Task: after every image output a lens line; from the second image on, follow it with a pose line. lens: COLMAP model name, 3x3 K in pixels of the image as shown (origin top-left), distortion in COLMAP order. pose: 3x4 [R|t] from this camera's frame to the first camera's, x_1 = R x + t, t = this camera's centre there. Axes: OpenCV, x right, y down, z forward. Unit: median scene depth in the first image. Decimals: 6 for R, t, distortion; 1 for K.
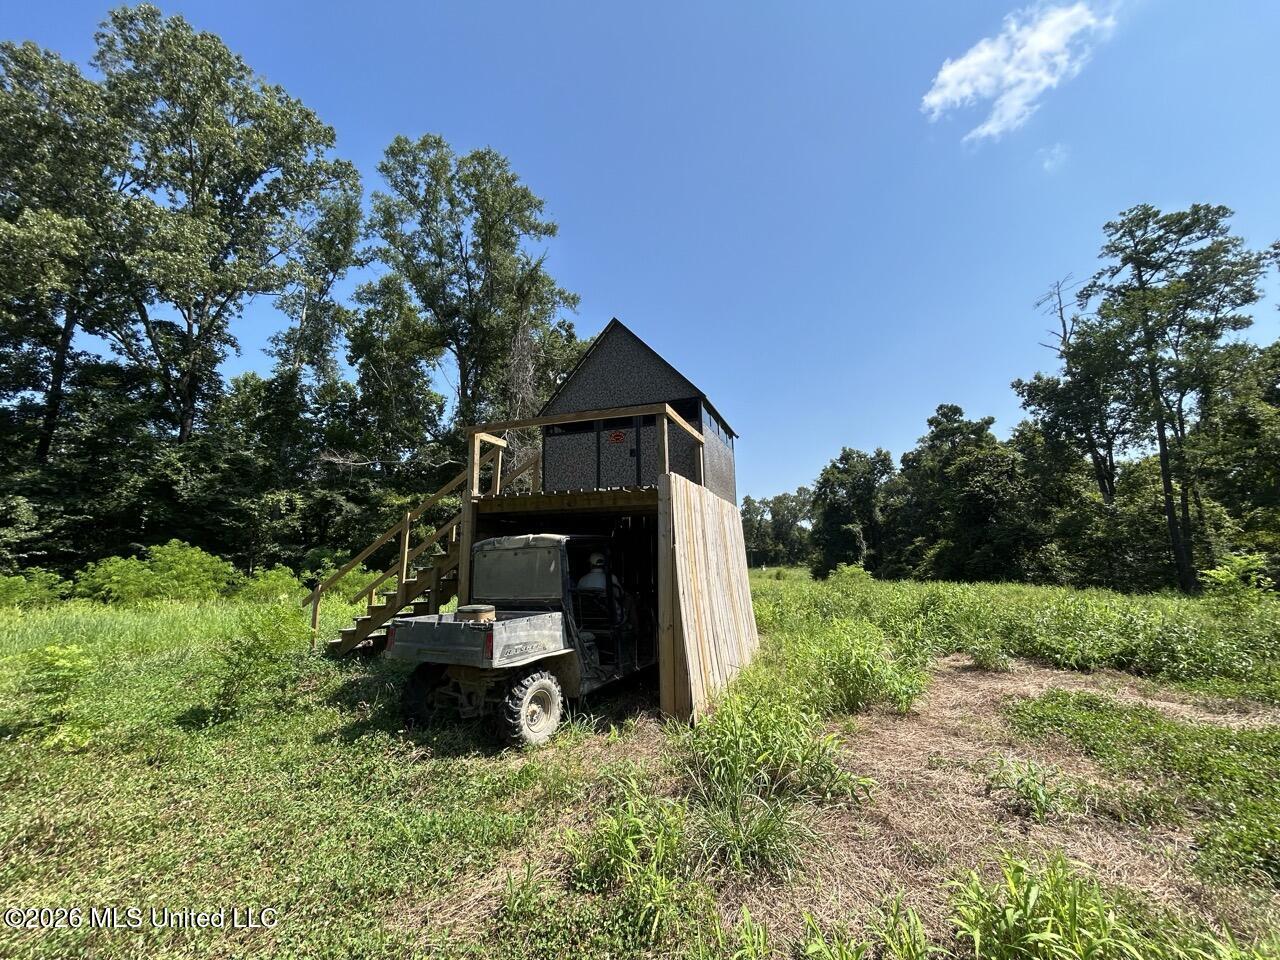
lens RADIAL K [[508.5, 0, 641.8], [0, 508.5, 478.8], [0, 0, 1]] dist [0.001504, 0.000070]
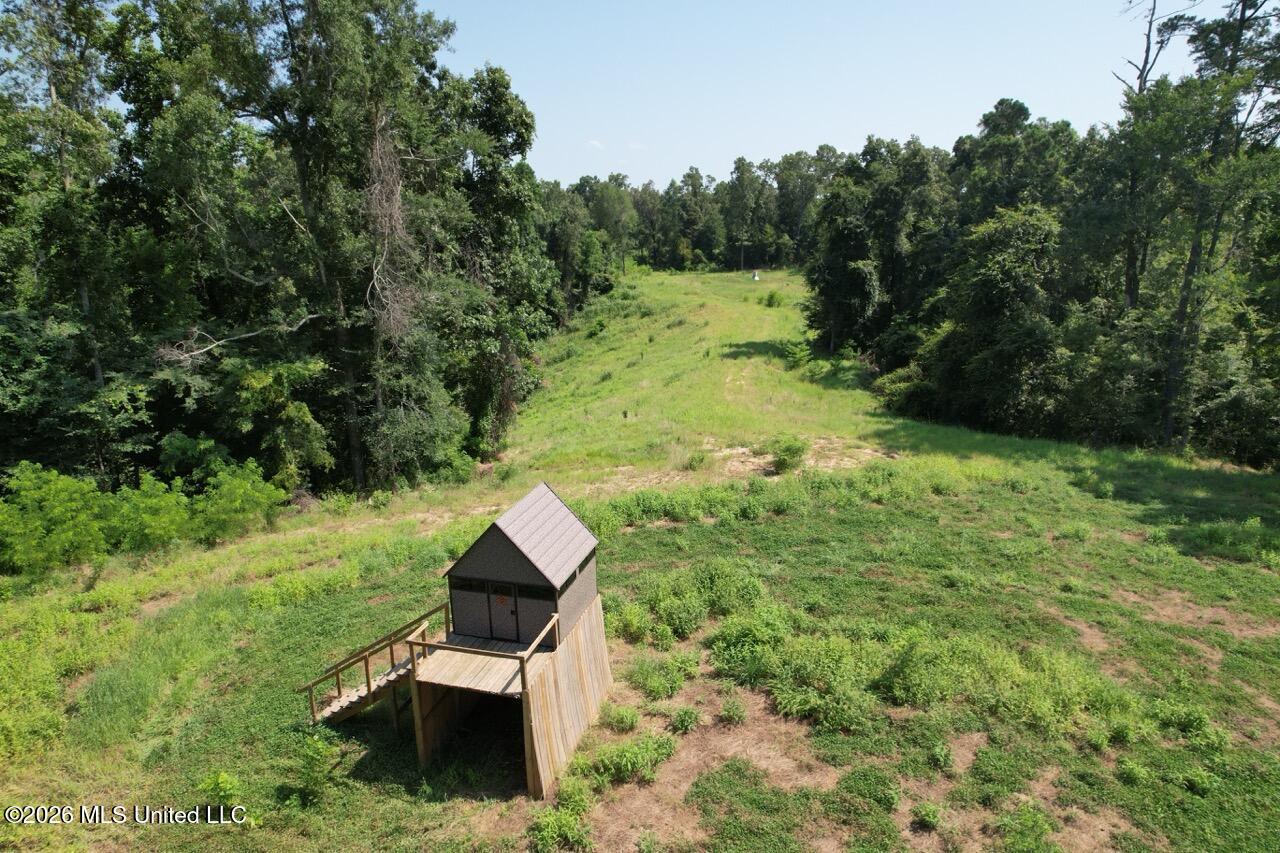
lens RADIAL K [[806.5, 0, 640.2], [0, 806.5, 427.6], [0, 0, 1]] dist [-0.006576, -0.000485]
pose [[0.997755, -0.031501, 0.059093, 0.040885], [0.004286, 0.910679, 0.413092, -0.268047], [-0.066827, -0.411911, 0.908770, -0.170003]]
